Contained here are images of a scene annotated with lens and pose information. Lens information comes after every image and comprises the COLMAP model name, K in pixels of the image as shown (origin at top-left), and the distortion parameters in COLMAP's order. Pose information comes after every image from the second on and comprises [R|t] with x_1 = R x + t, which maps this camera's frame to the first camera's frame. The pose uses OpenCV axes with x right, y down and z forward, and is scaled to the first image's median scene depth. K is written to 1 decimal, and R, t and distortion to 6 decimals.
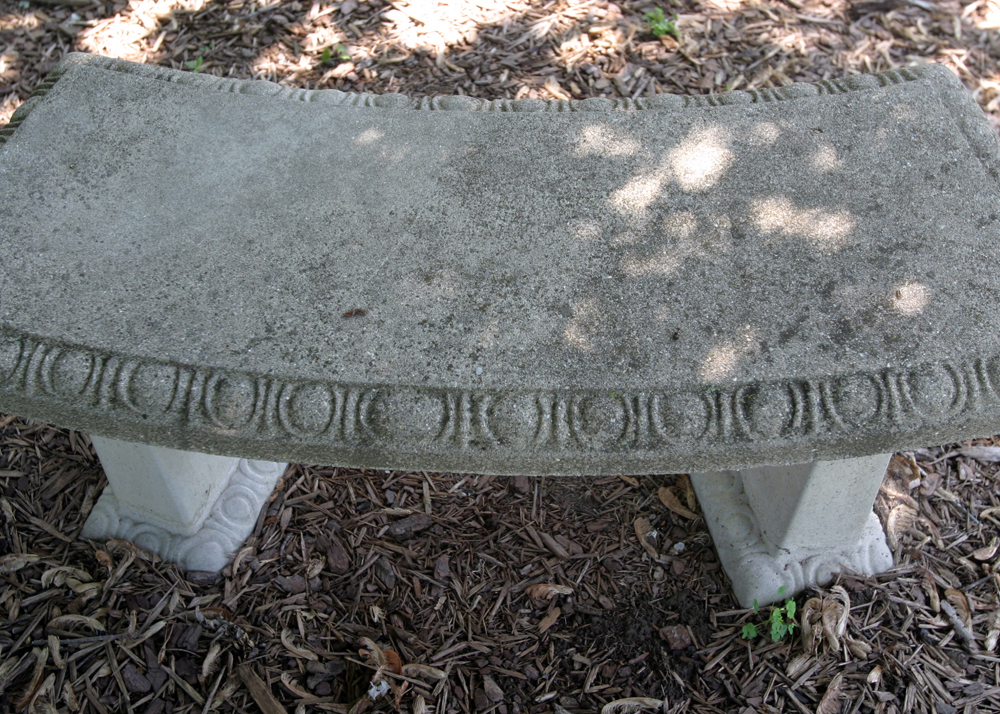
lens RADIAL K [[1296.3, 0, 507.8], [0, 1296.3, 357.8], [0, 0, 1]] dist [-0.026421, 0.000000]
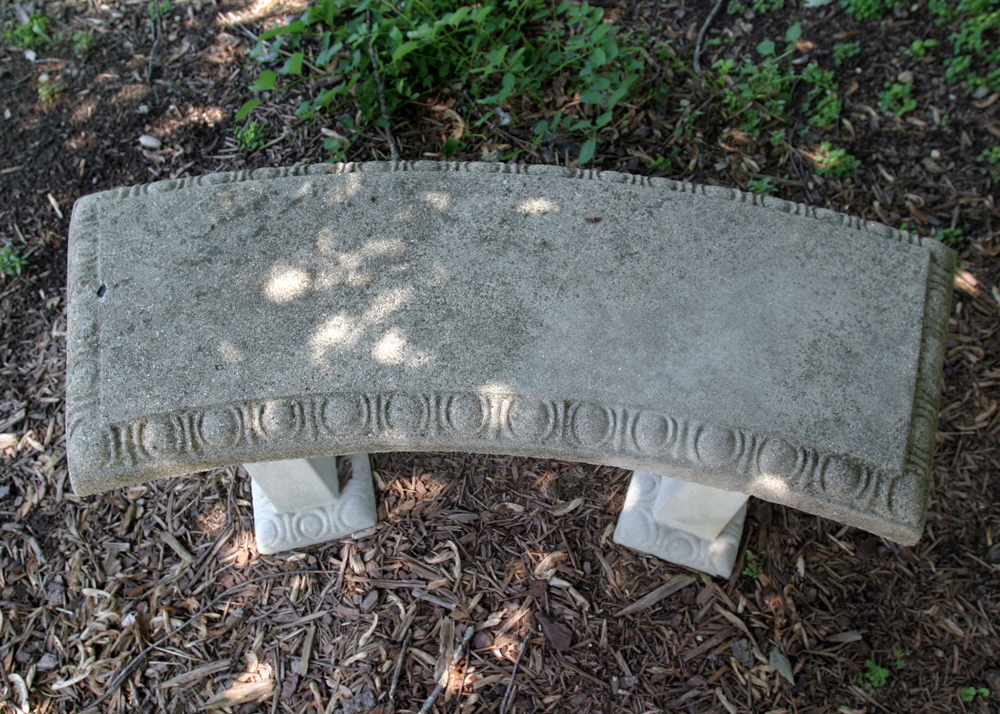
lens RADIAL K [[788.7, 0, 495.0], [0, 788.7, 355.9], [0, 0, 1]] dist [-0.091750, 0.043757]
pose [[-0.999942, 0.006801, 0.008346, -0.014990], [0.004504, -0.439843, 0.898063, -0.835013], [0.009778, 0.898049, 0.439787, 0.714680]]
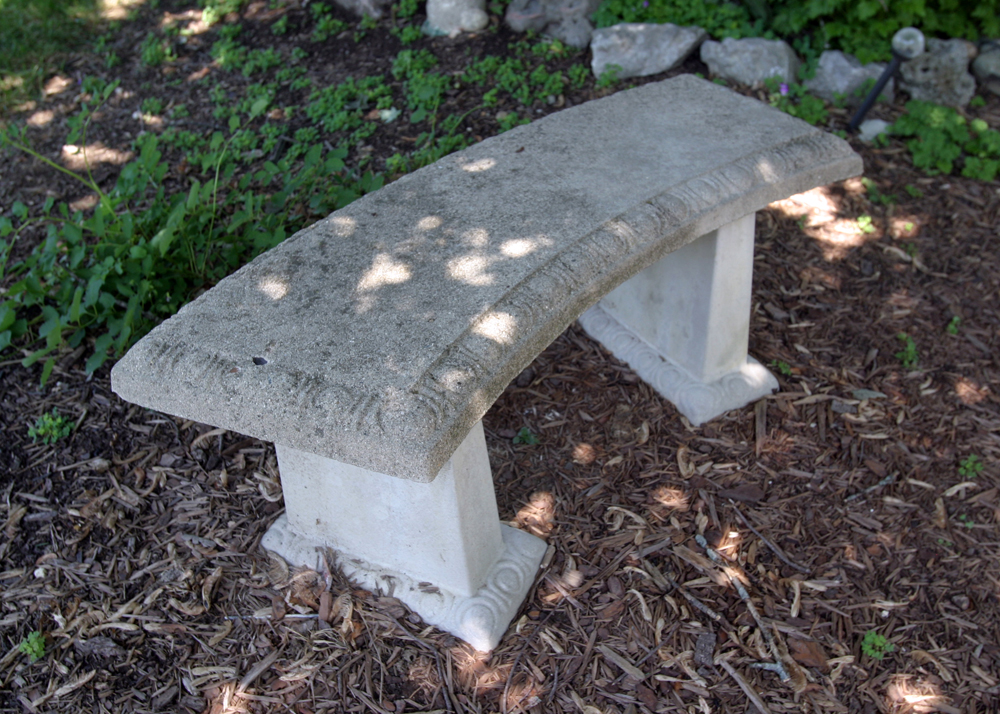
lens RADIAL K [[1055.6, 0, 493.4], [0, 1055.6, 356.3], [0, 0, 1]] dist [-0.064424, 0.000000]
pose [[-0.629651, 0.481627, -0.609569, 0.834073], [-0.593894, 0.207420, 0.777346, -0.981902], [0.500828, 0.851476, 0.155433, 0.947252]]
